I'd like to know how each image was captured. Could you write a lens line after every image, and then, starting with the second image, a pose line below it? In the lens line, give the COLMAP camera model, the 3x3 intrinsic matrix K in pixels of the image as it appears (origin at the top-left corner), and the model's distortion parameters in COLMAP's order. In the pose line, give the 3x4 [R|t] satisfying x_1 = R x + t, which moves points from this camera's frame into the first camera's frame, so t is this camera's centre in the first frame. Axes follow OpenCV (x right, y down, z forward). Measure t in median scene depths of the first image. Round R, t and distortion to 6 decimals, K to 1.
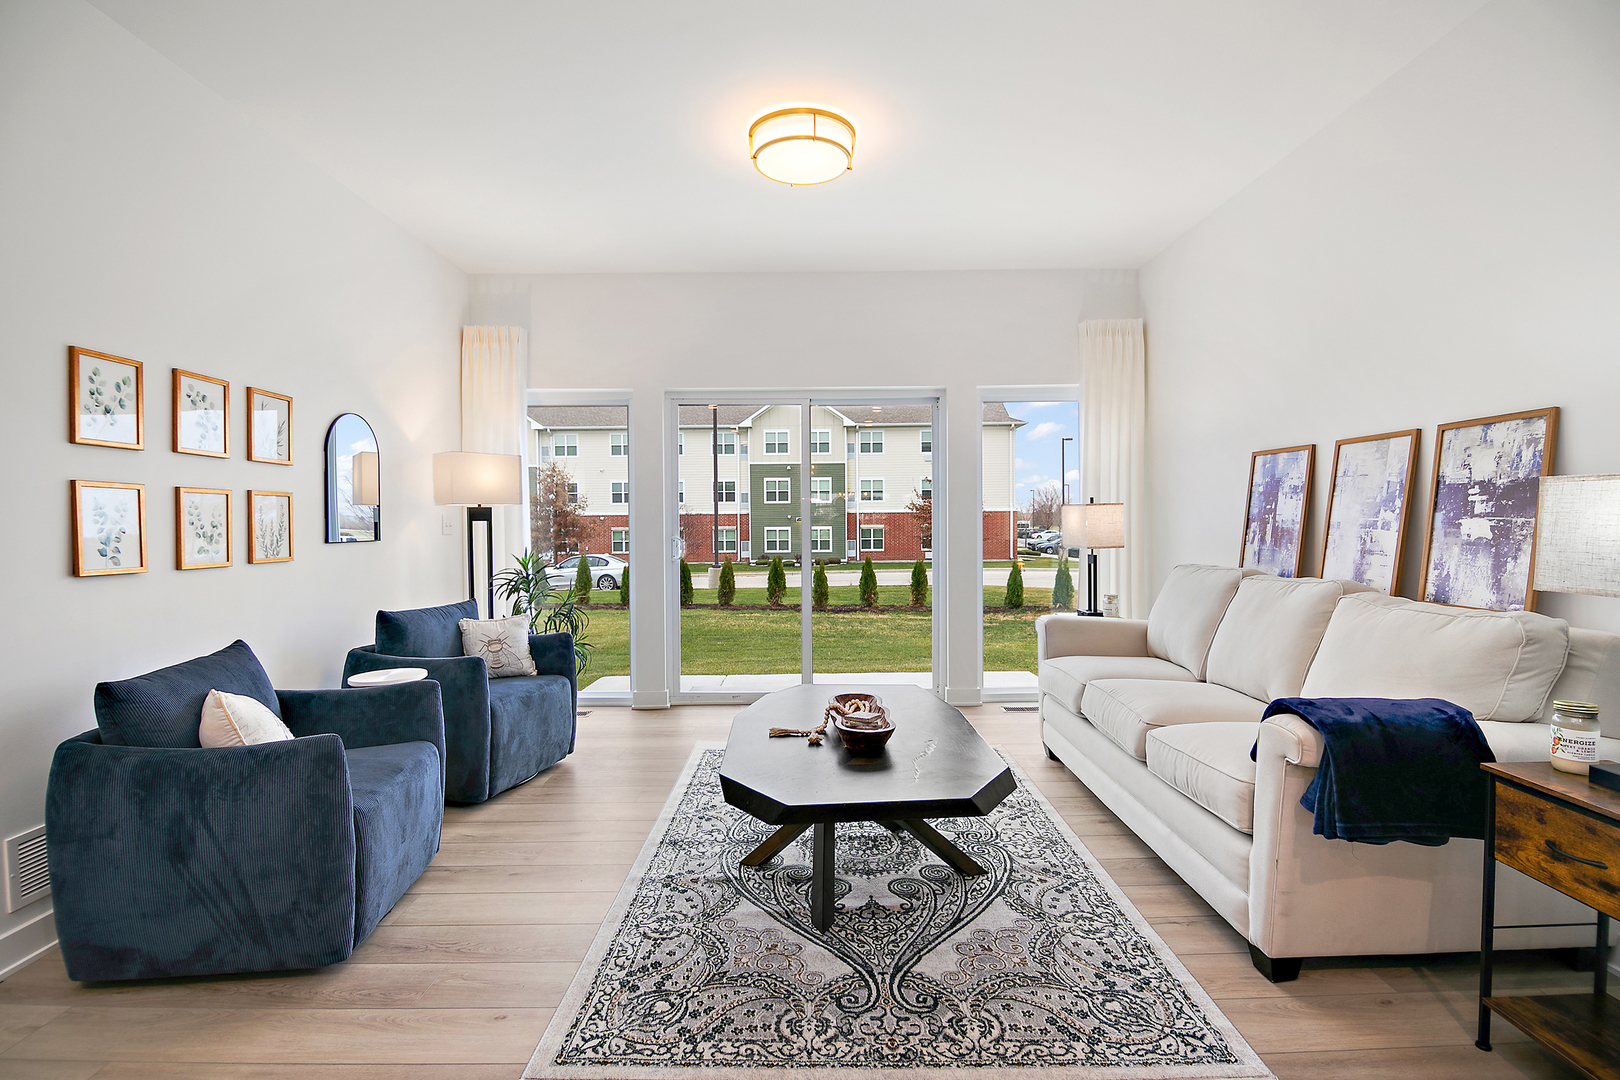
lens RADIAL K [[746.8, 0, 808.7], [0, 746.8, 528.7], [0, 0, 1]] dist [0.002278, -0.000010]
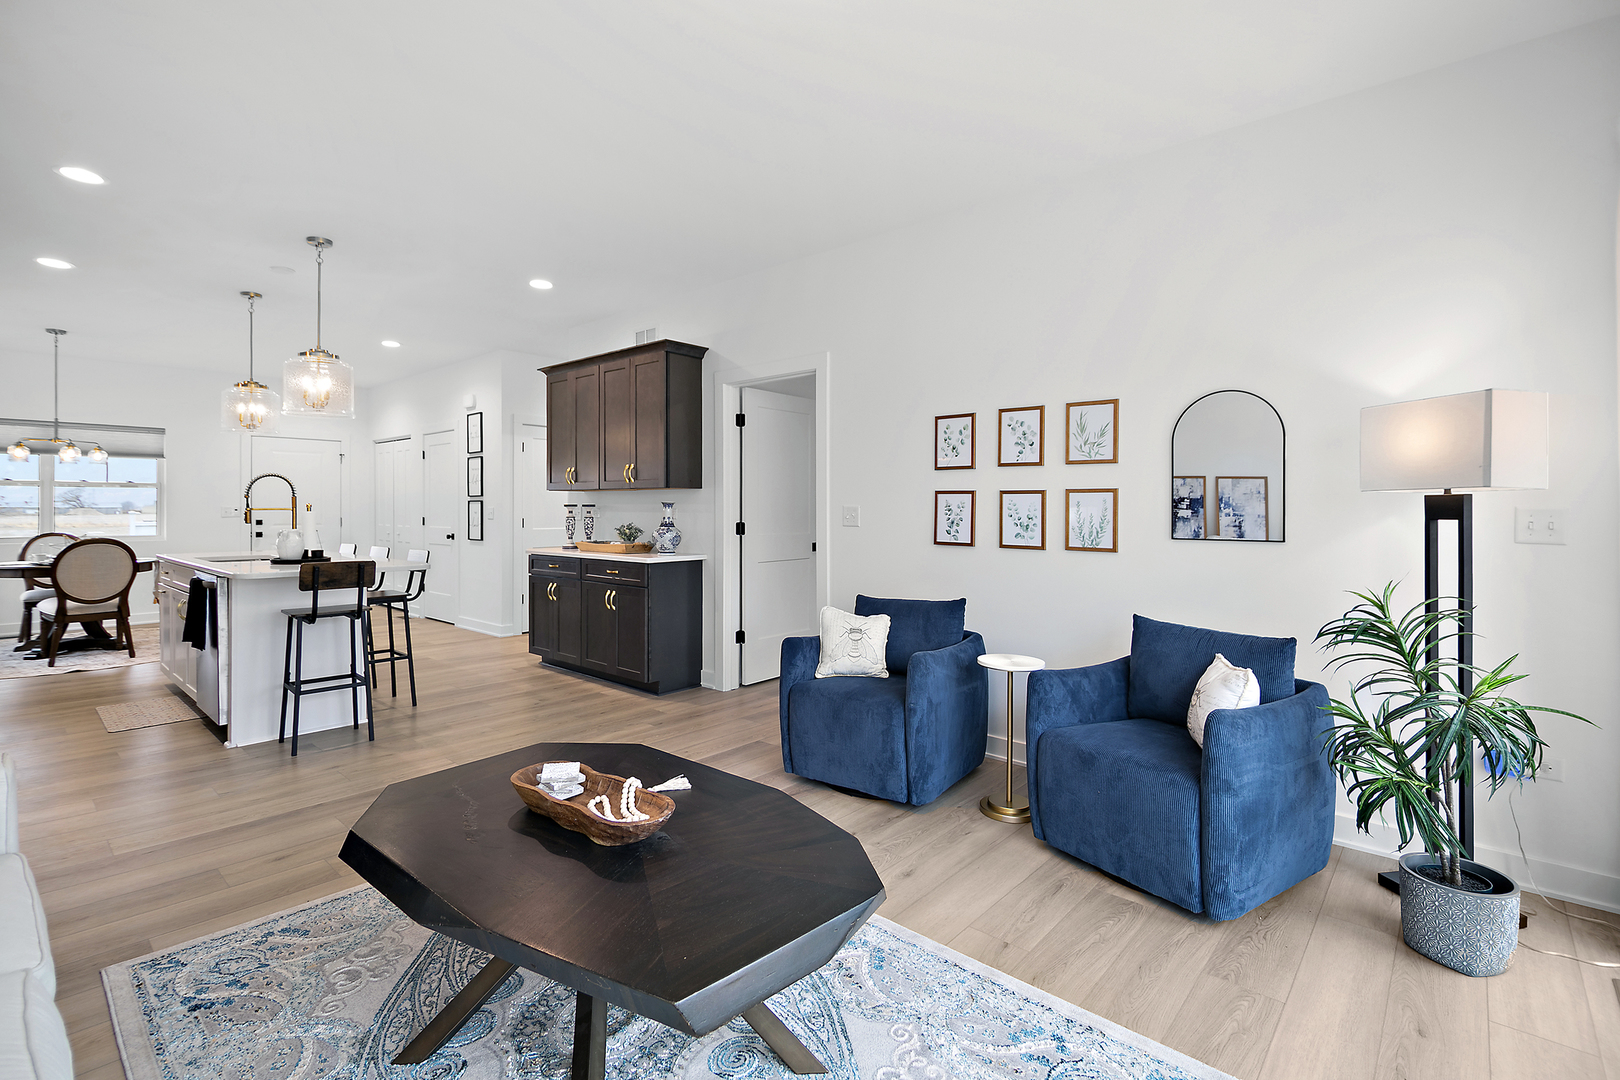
lens RADIAL K [[746.8, 0, 819.3], [0, 746.8, 507.9], [0, 0, 1]] dist [0.002278, -0.000010]
pose [[-0.664624, 0.007802, -0.747137, 0.454786], [-0.005285, 0.999871, 0.015143, -0.040519], [0.747159, 0.014013, -0.664498, 1.639582]]
